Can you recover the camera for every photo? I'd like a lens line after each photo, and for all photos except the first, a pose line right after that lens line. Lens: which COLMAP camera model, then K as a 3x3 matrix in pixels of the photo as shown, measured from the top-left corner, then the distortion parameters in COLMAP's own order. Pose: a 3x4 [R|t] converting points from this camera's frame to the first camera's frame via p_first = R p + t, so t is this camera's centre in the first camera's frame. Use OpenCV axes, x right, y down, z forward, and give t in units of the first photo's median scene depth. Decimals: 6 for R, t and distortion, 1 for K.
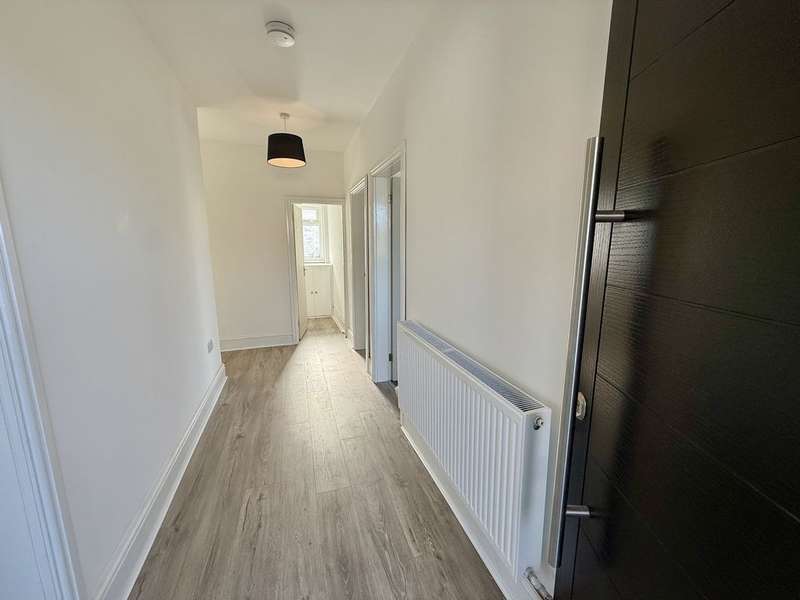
lens RADIAL K [[319.7, 0, 400.6], [0, 319.7, 298.1], [0, 0, 1]] dist [-0.002098, -0.000335]
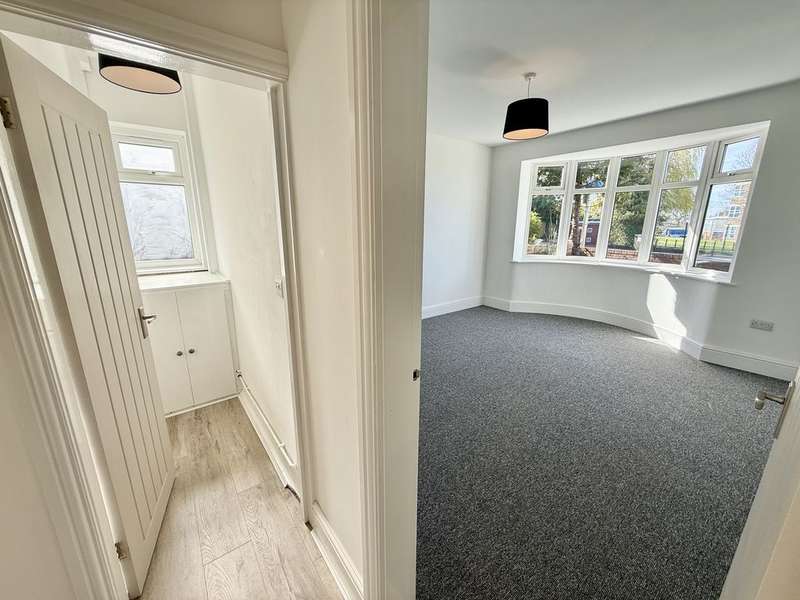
lens RADIAL K [[319.7, 0, 399.0], [0, 319.7, 301.1], [0, 0, 1]] dist [-0.002098, -0.000335]
pose [[0.952583, -0.071651, 0.295721, -0.125269], [0.047218, 0.994915, 0.088961, -0.103102], [-0.300592, -0.070779, 0.951123, 0.528020]]
